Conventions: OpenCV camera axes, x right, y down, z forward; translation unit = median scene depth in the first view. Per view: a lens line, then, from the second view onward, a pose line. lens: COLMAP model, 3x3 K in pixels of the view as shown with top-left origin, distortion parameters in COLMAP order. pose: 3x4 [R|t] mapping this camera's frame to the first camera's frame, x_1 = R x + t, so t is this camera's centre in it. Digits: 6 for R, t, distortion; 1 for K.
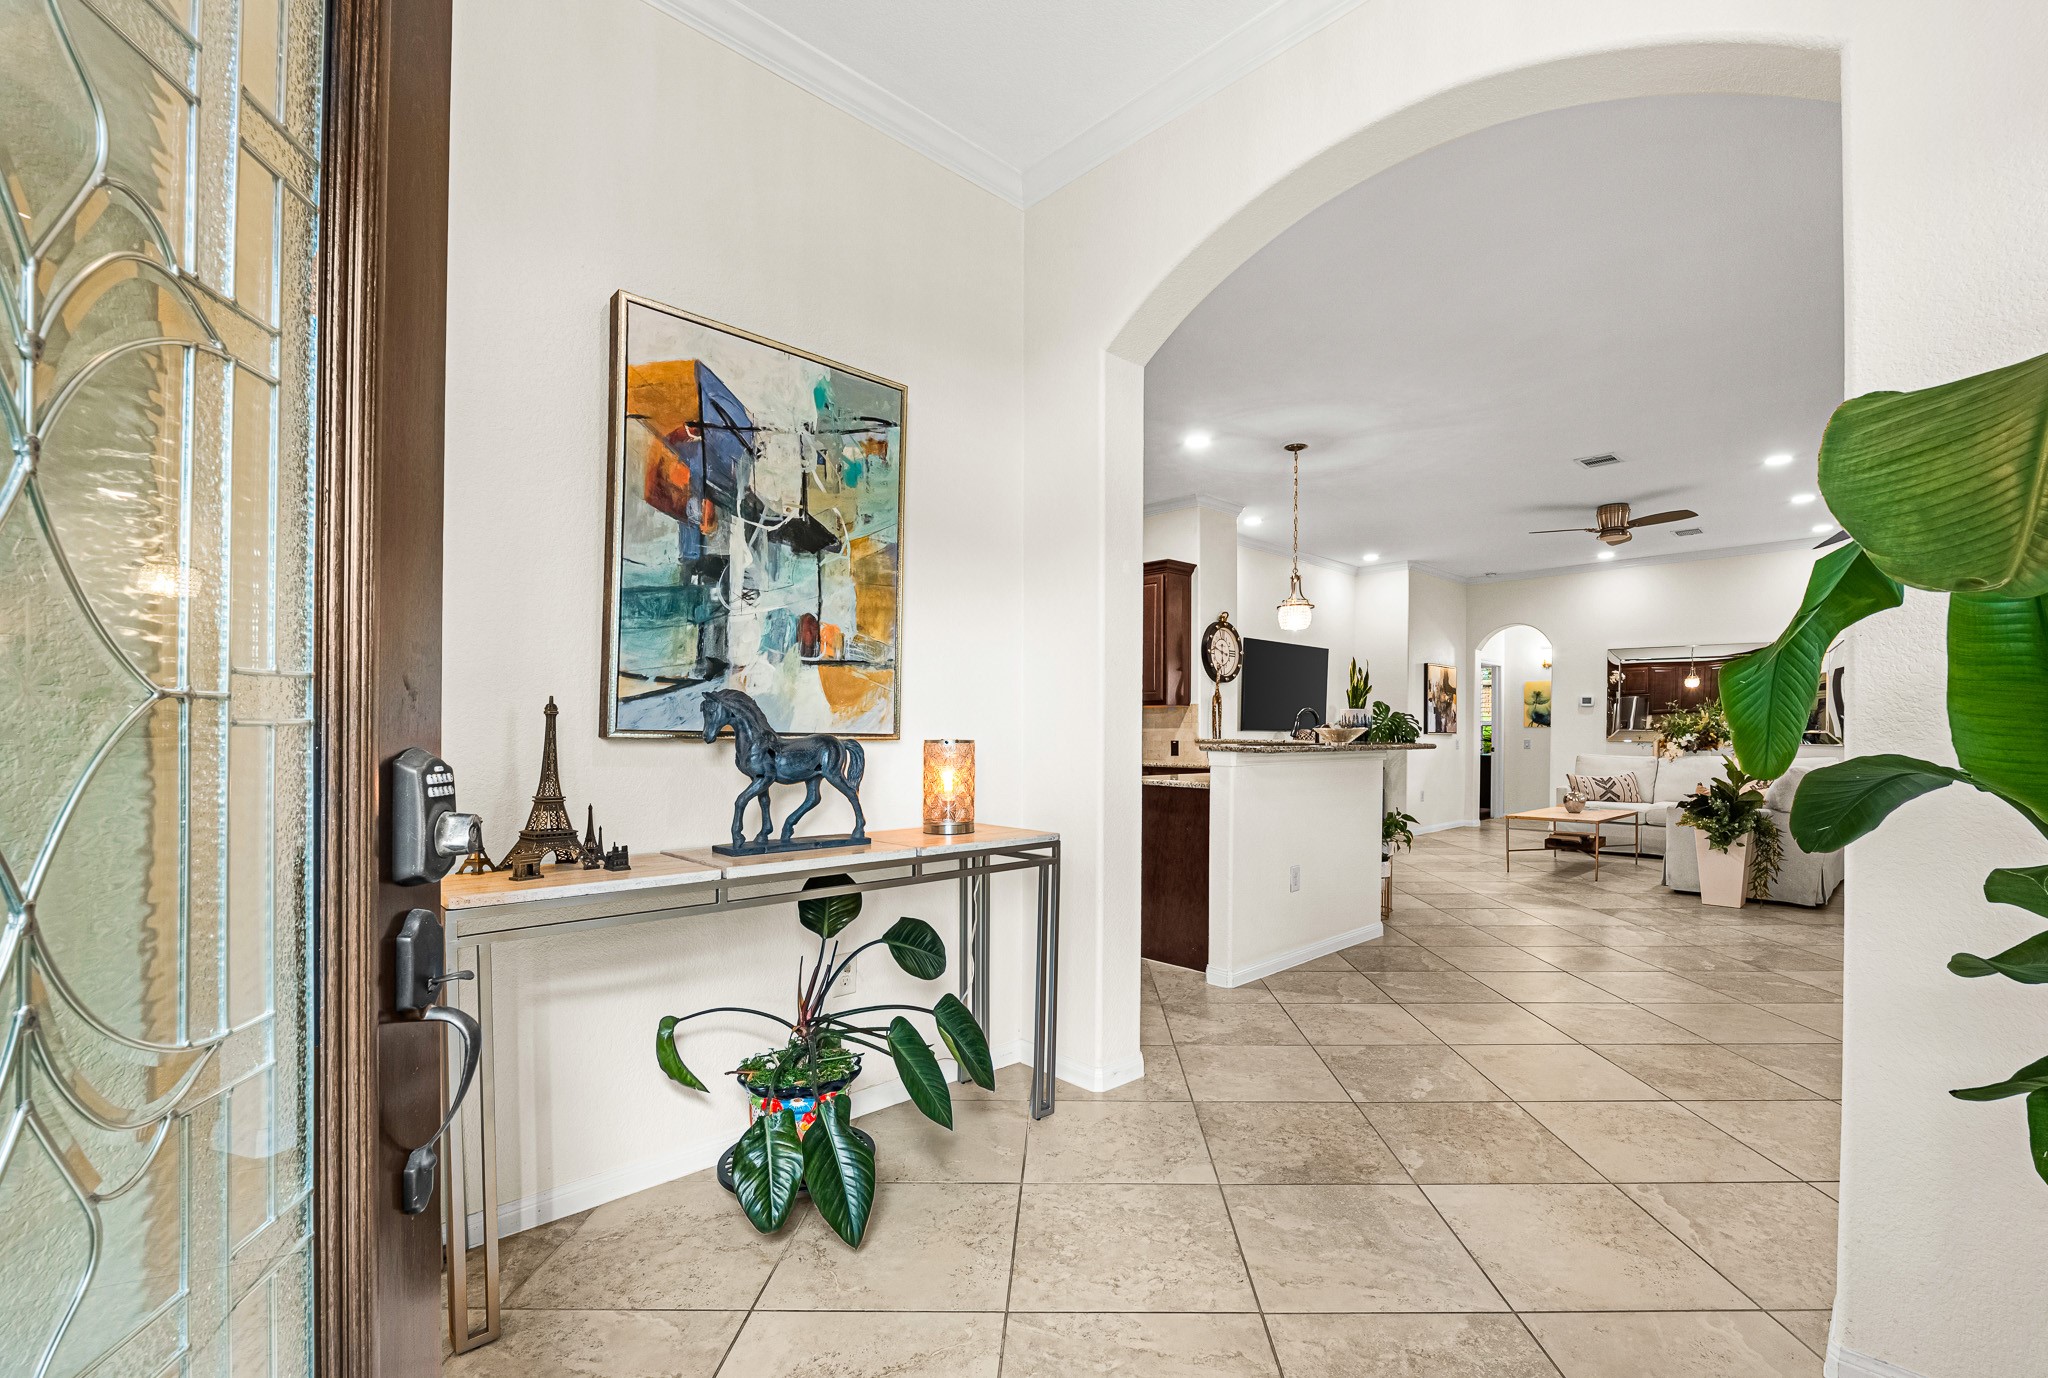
lens RADIAL K [[873.2, 0, 1089.9], [0, 873.2, 731.4], [0, 0, 1]] dist [-0.009067, 0.000103]
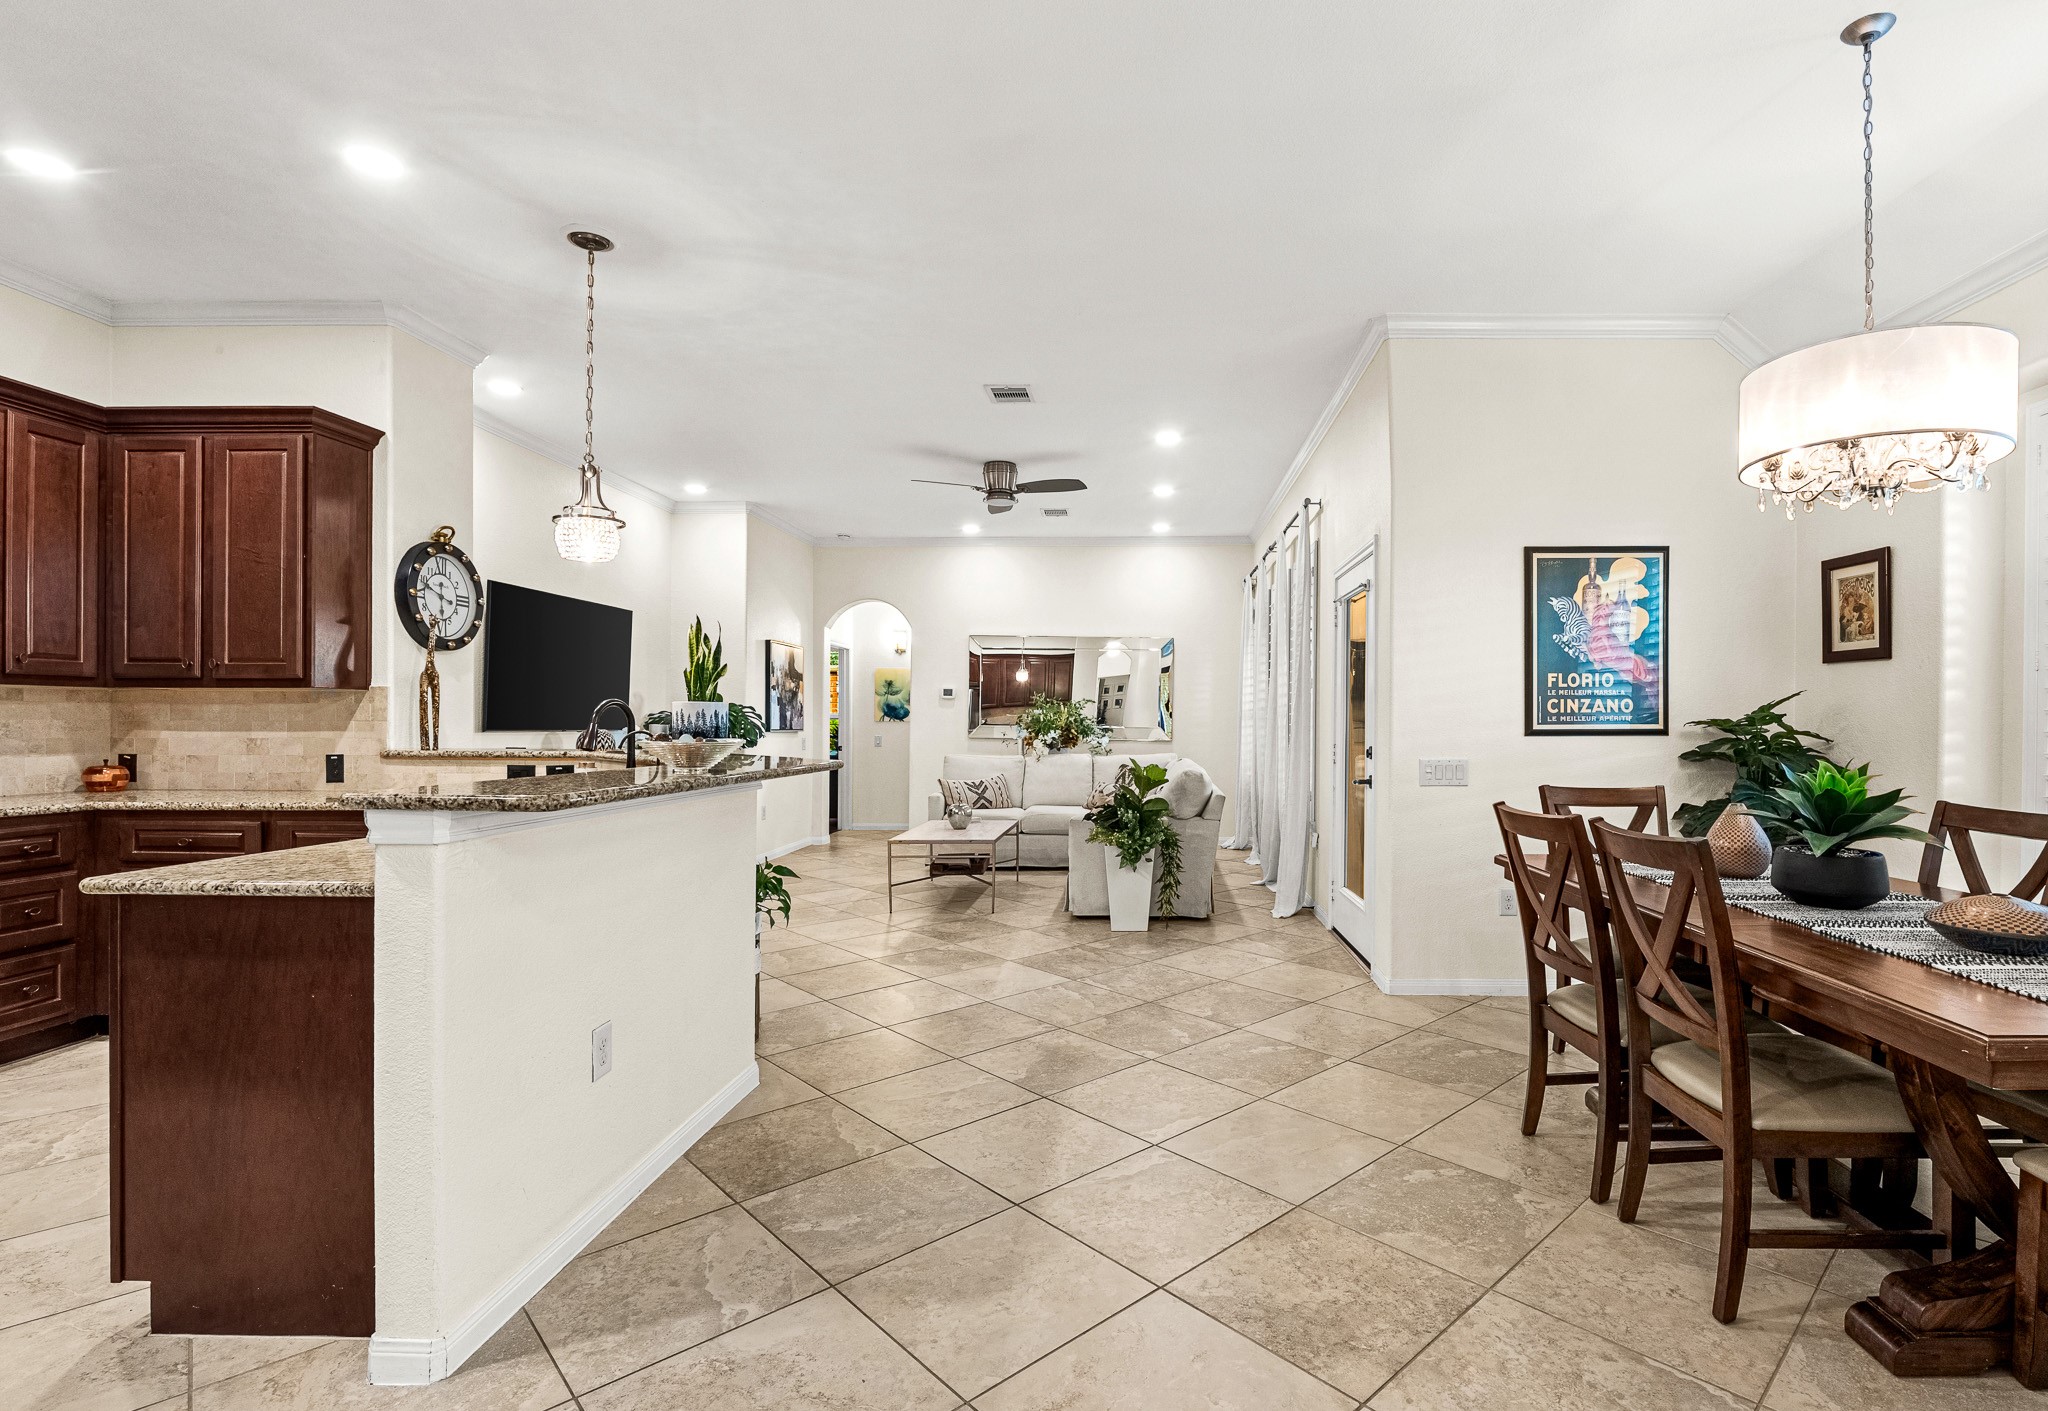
lens RADIAL K [[953.4, 0, 1117.8], [0, 953.4, 723.6], [0, 0, 1]] dist [-0.008782, 0.000491]
pose [[0.728864, -0.003694, 0.684649, 0.061686], [0.001757, 0.999992, 0.003525, -0.011935], [-0.684656, -0.001366, 0.728865, 0.311350]]
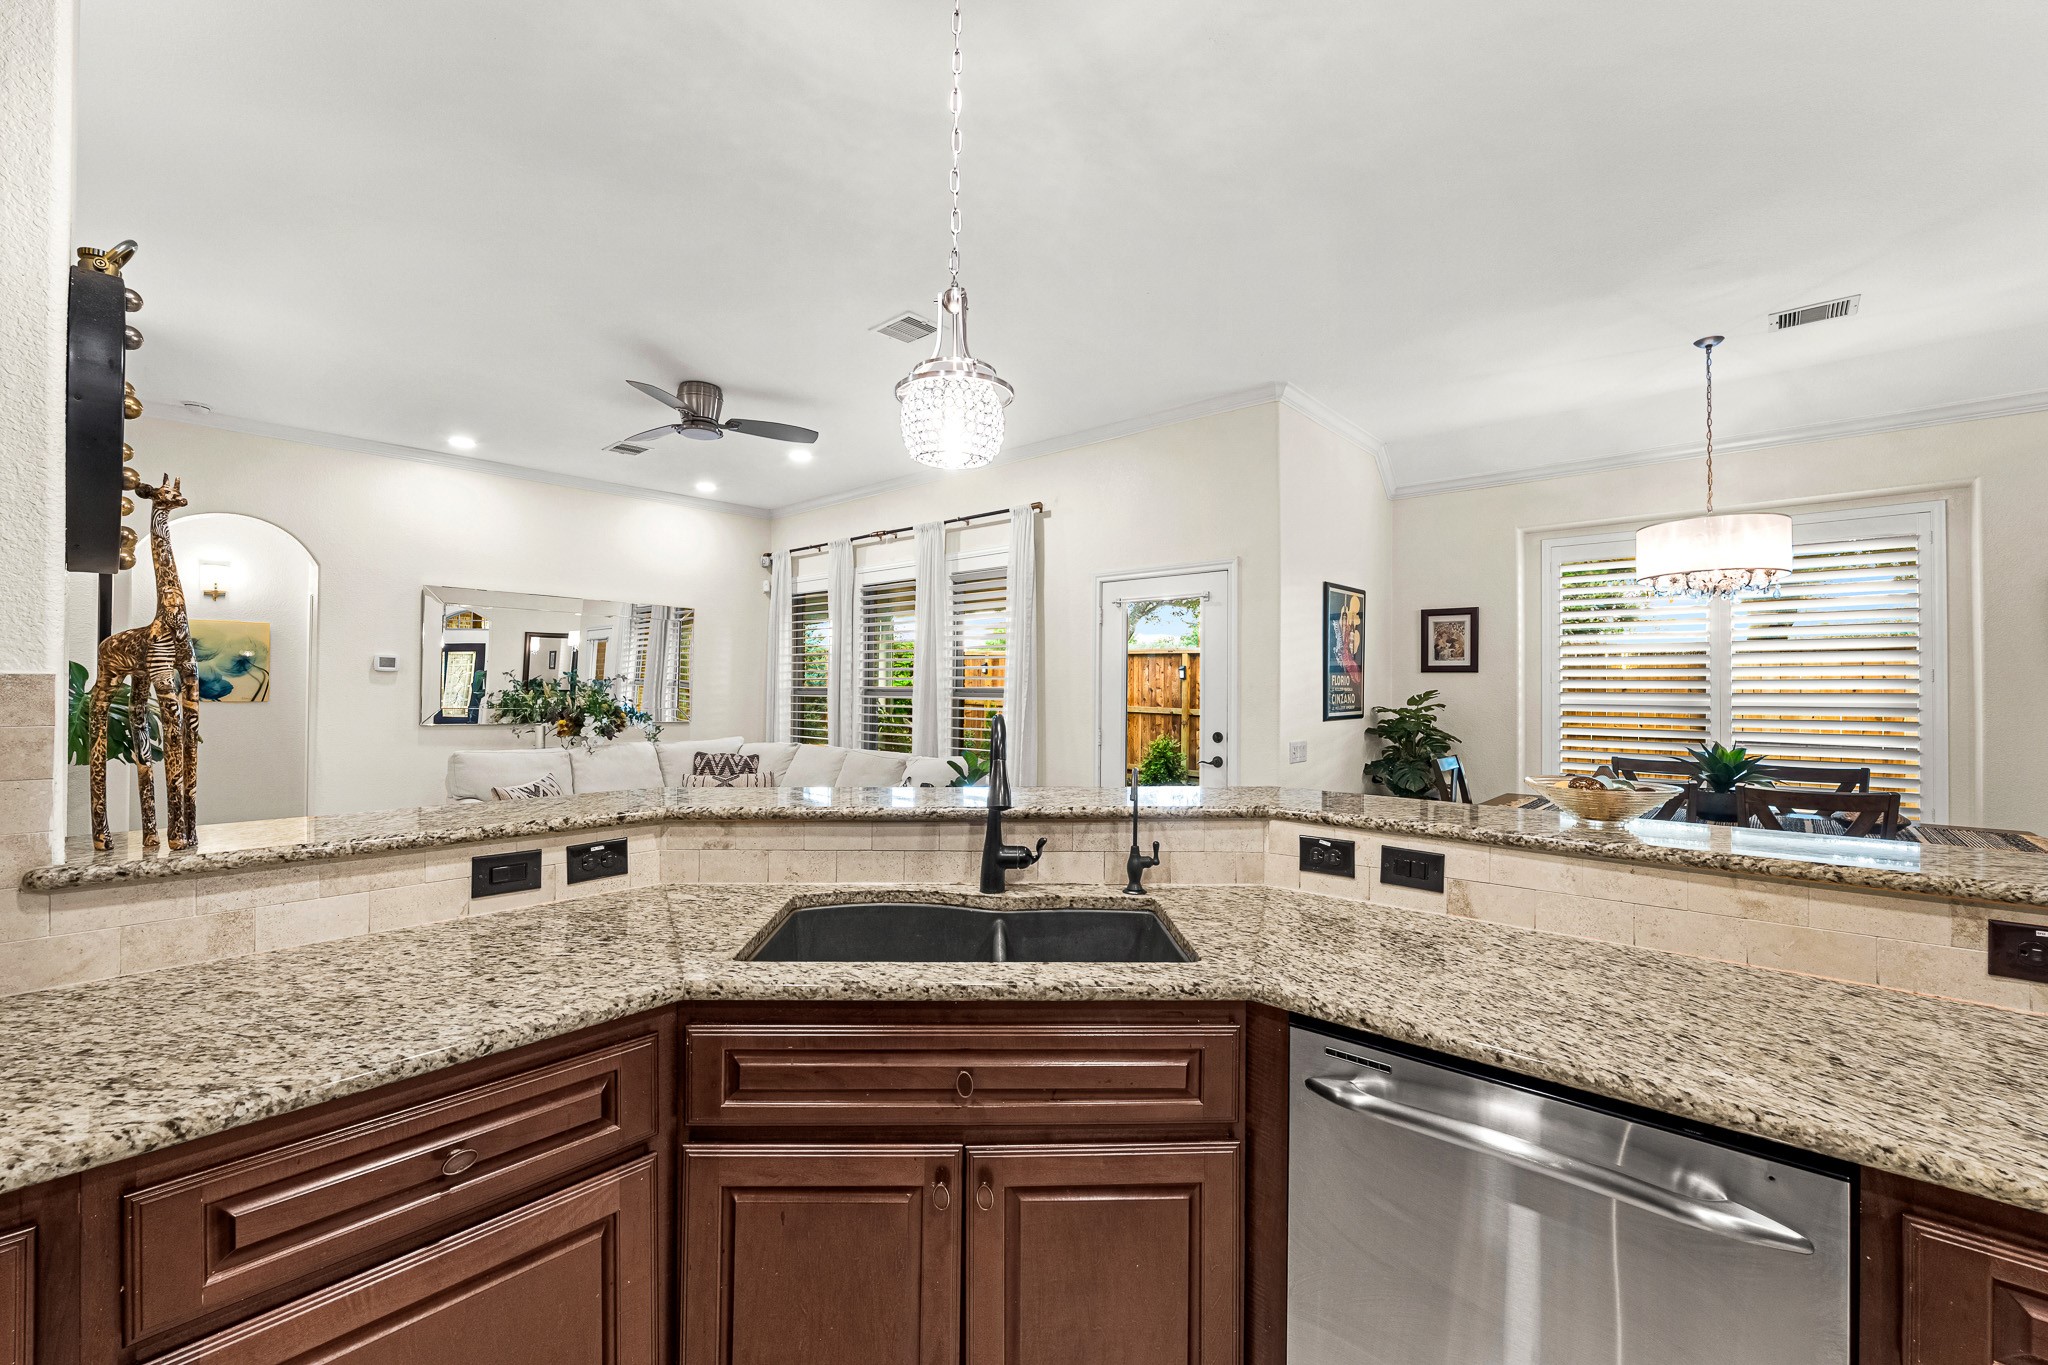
lens RADIAL K [[838.9, 0, 1020.4], [0, 838.9, 680.9], [0, 0, 1]] dist [-0.013634, 0.000280]
pose [[-0.033507, 0.004184, 0.999430, -0.066086], [-0.003913, 0.999983, -0.004318, -0.037028], [-0.999431, -0.004056, -0.033490, 0.987979]]
